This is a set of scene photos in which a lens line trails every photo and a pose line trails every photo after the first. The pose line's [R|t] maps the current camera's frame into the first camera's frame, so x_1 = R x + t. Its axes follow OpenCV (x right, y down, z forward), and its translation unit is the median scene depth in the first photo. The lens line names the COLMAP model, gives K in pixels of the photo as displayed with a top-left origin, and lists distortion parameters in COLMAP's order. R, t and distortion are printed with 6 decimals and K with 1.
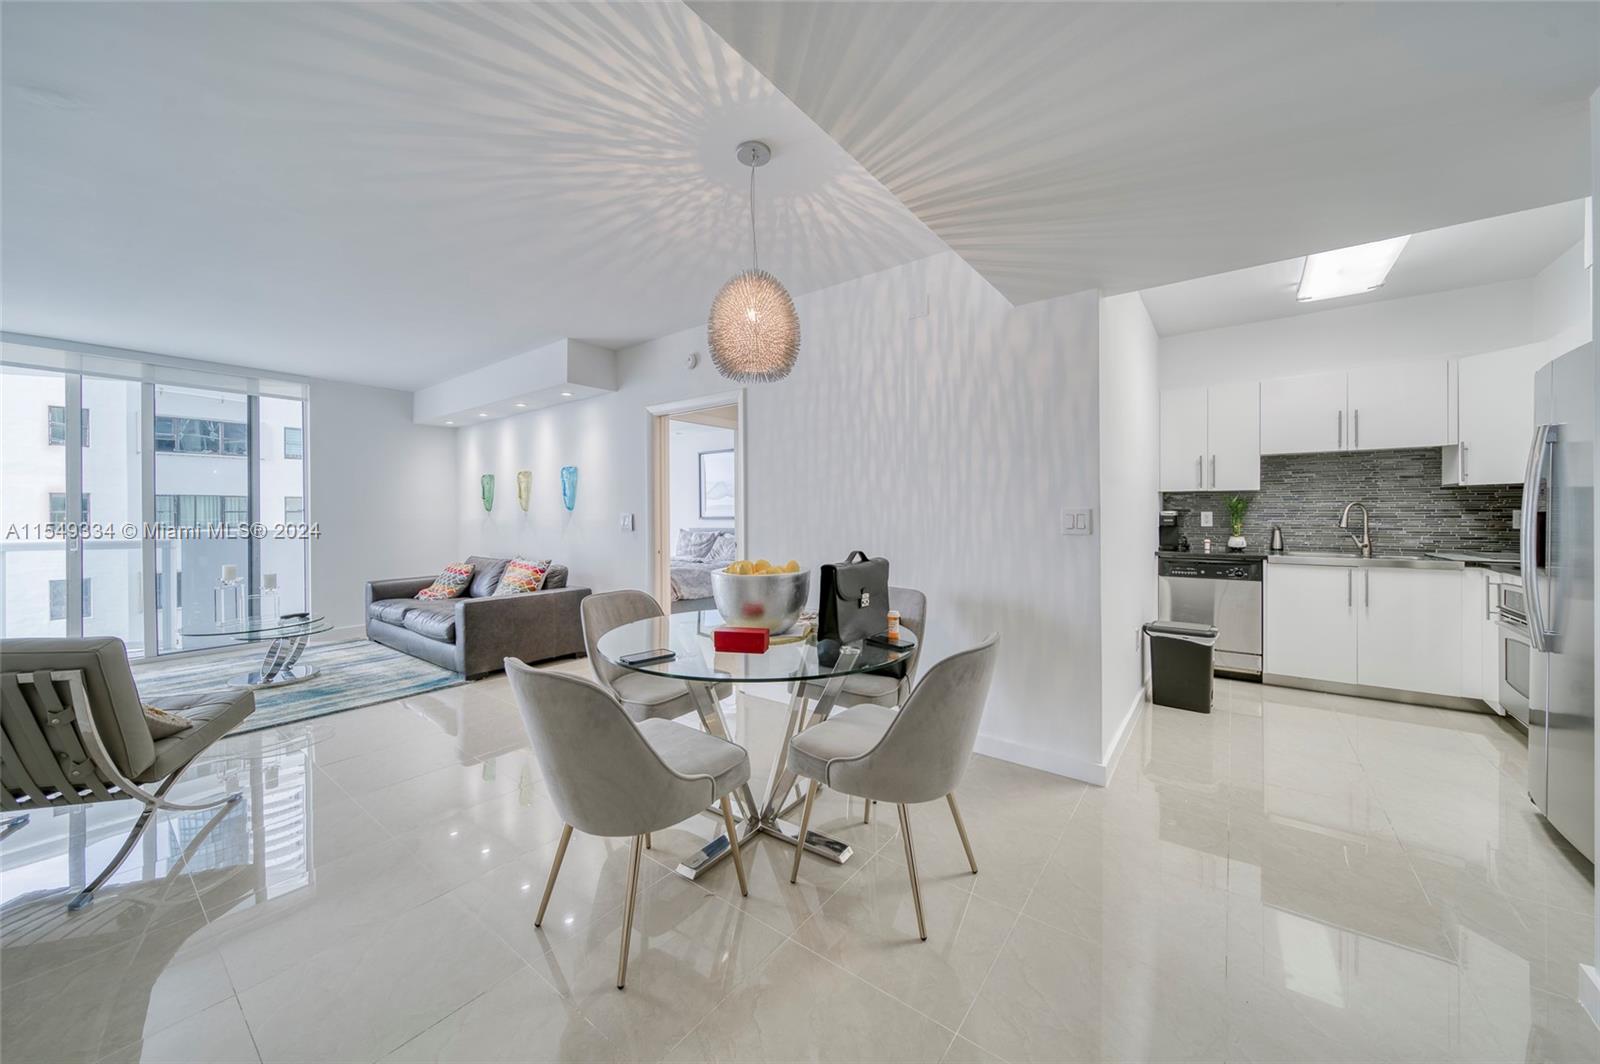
lens RADIAL K [[572.0, 0, 801.1], [0, 572.0, 514.9], [0, 0, 1]] dist [-0.001766, -0.000248]
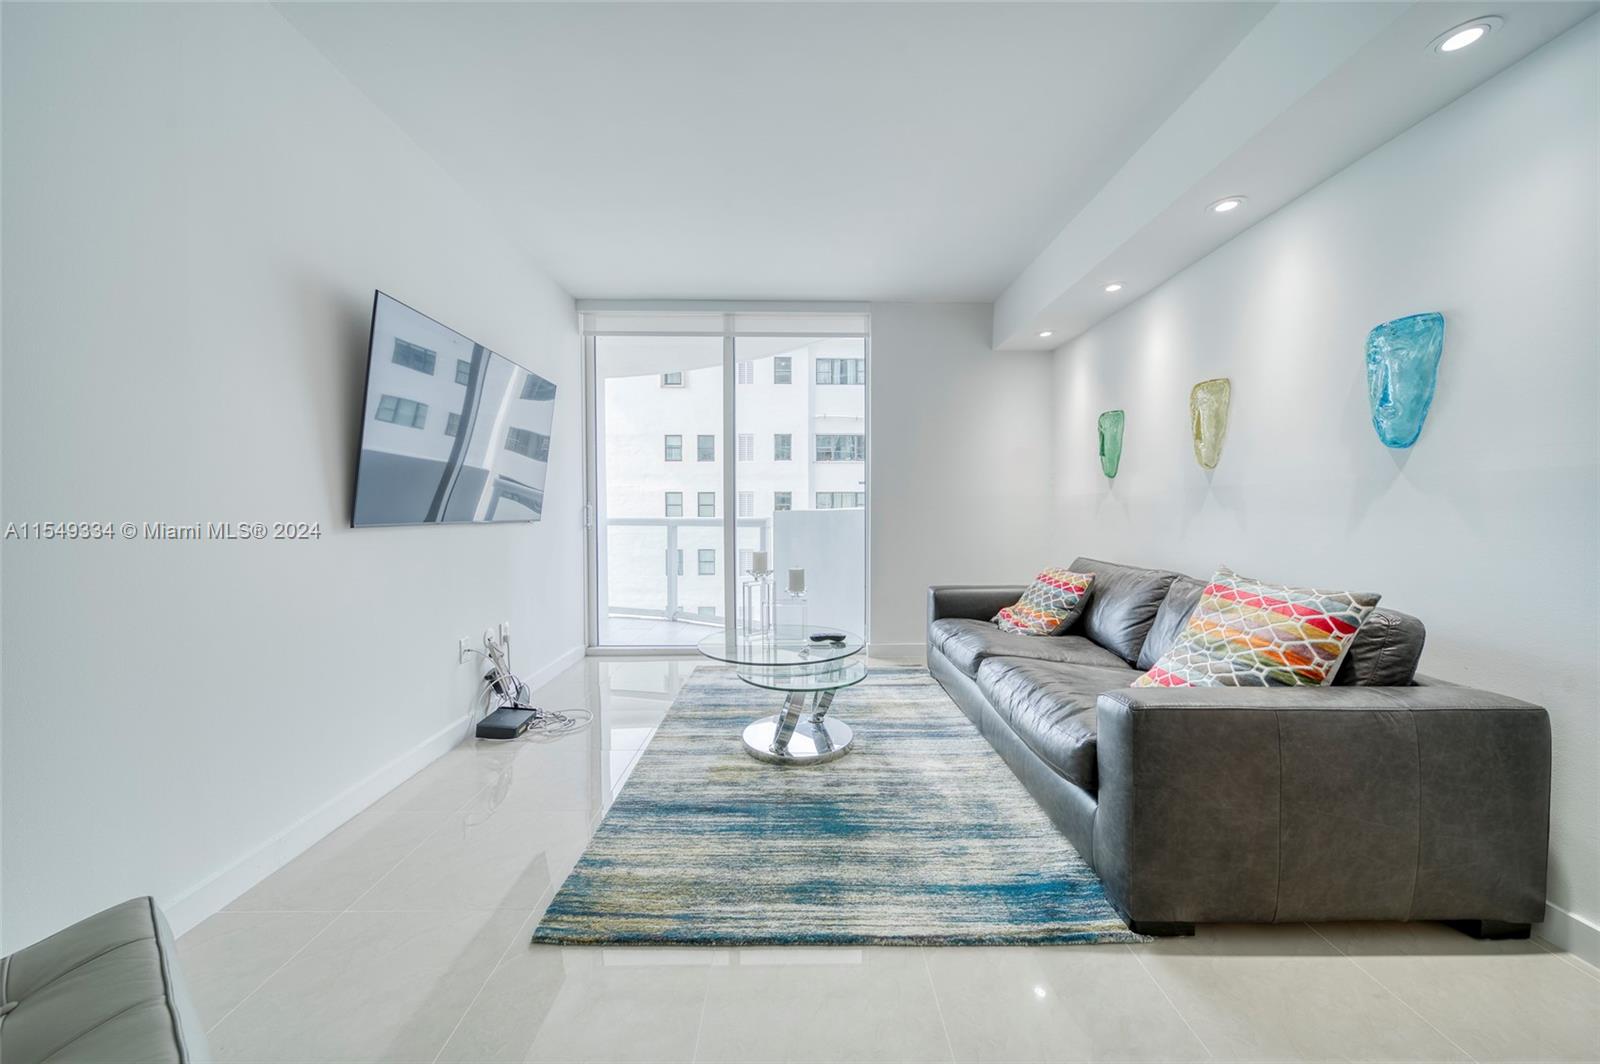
lens RADIAL K [[564.5, 0, 800.0], [0, 564.5, 532.0], [0, 0, 1]] dist [-0.000888, -0.000102]
pose [[0.614435, 0.033655, -0.788250, -0.550377], [-0.003793, 0.999204, 0.039705, 0.046291], [0.788959, -0.021407, 0.614073, 0.783673]]
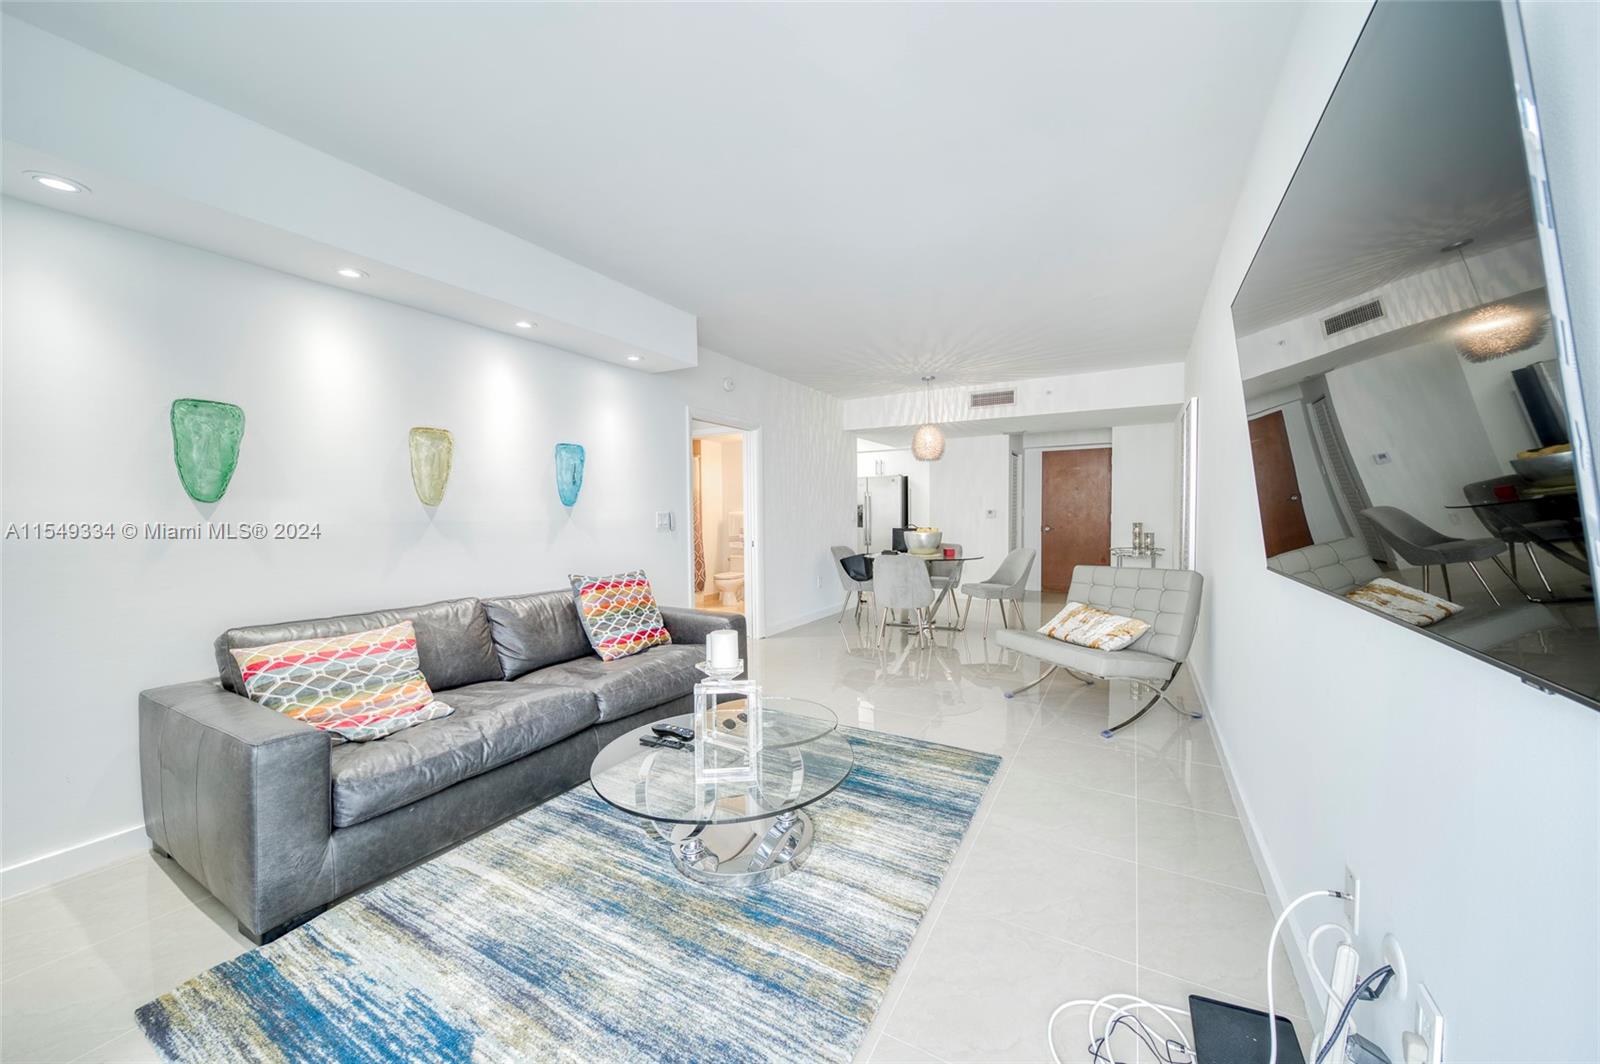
lens RADIAL K [[568.8, 0, 791.2], [0, 568.8, 526.5], [0, 0, 1]] dist [-0.002150, -0.000263]
pose [[-0.113943, -0.004966, 0.993475, -1.750877], [0.017819, 0.999816, 0.007042, 0.026183], [-0.993327, 0.018505, -0.113834, 1.259017]]
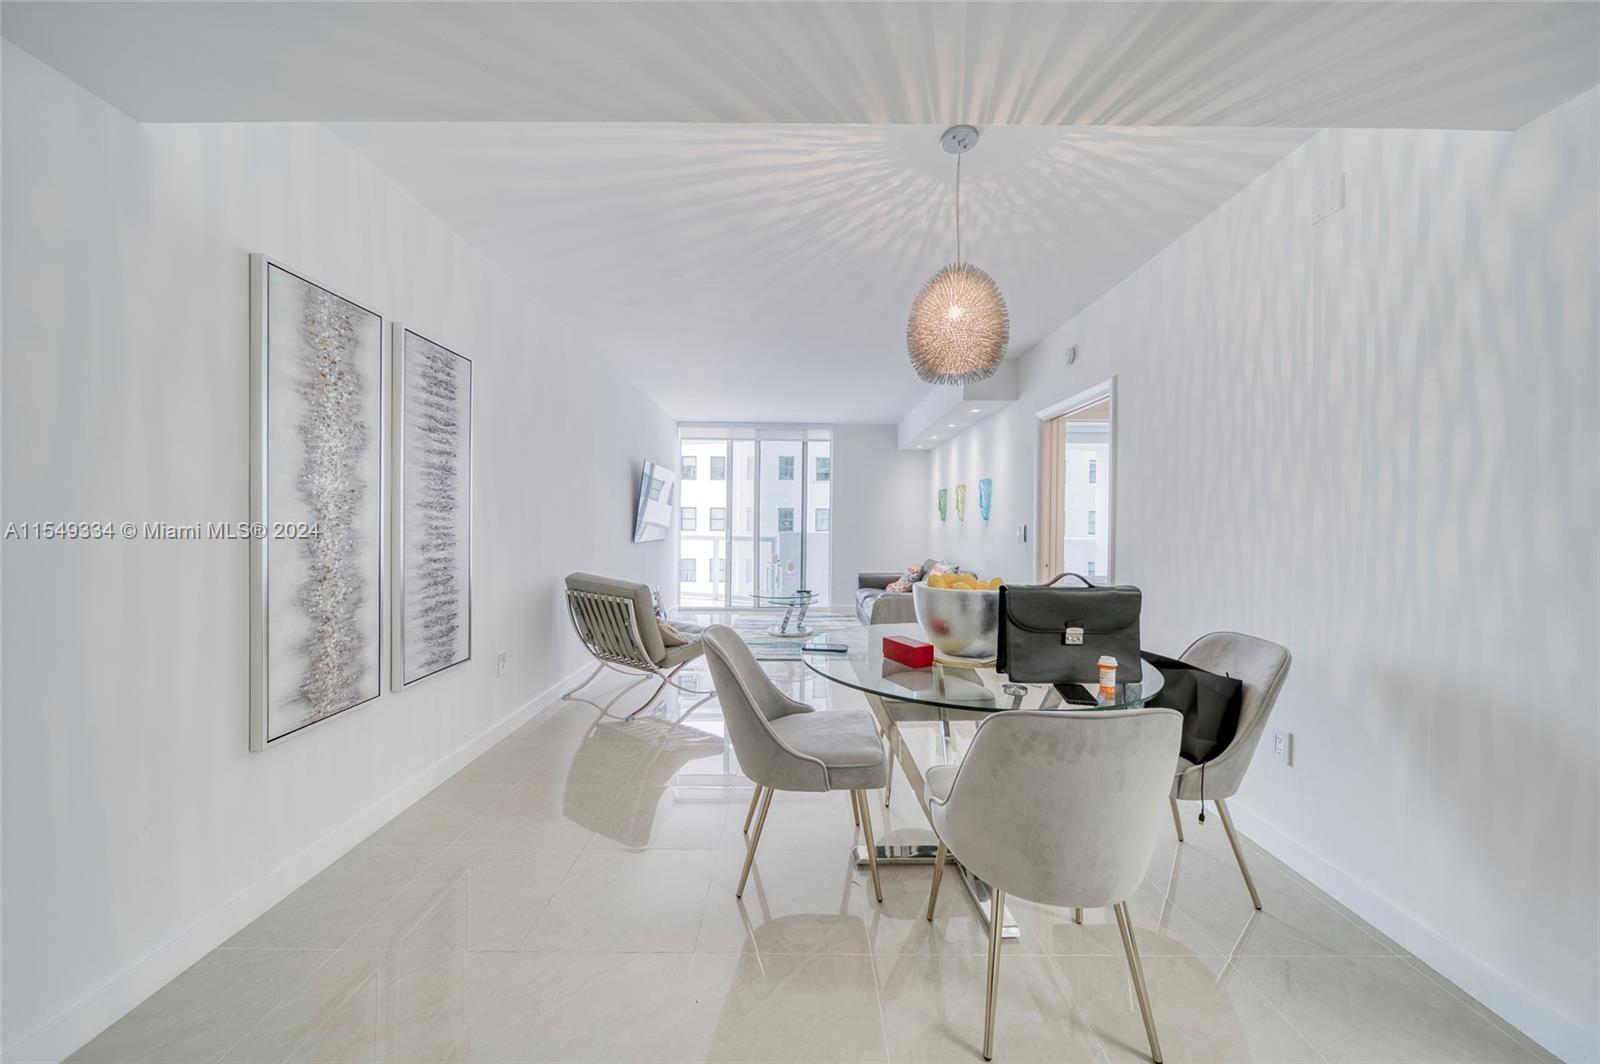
lens RADIAL K [[568.8, 0, 791.2], [0, 568.8, 526.5], [0, 0, 1]] dist [-0.002150, -0.000263]
pose [[0.597921, 0.015650, -0.801402, 0.324404], [-0.014041, 0.999860, 0.009050, -0.001982], [0.801432, 0.005842, 0.598057, 0.144390]]
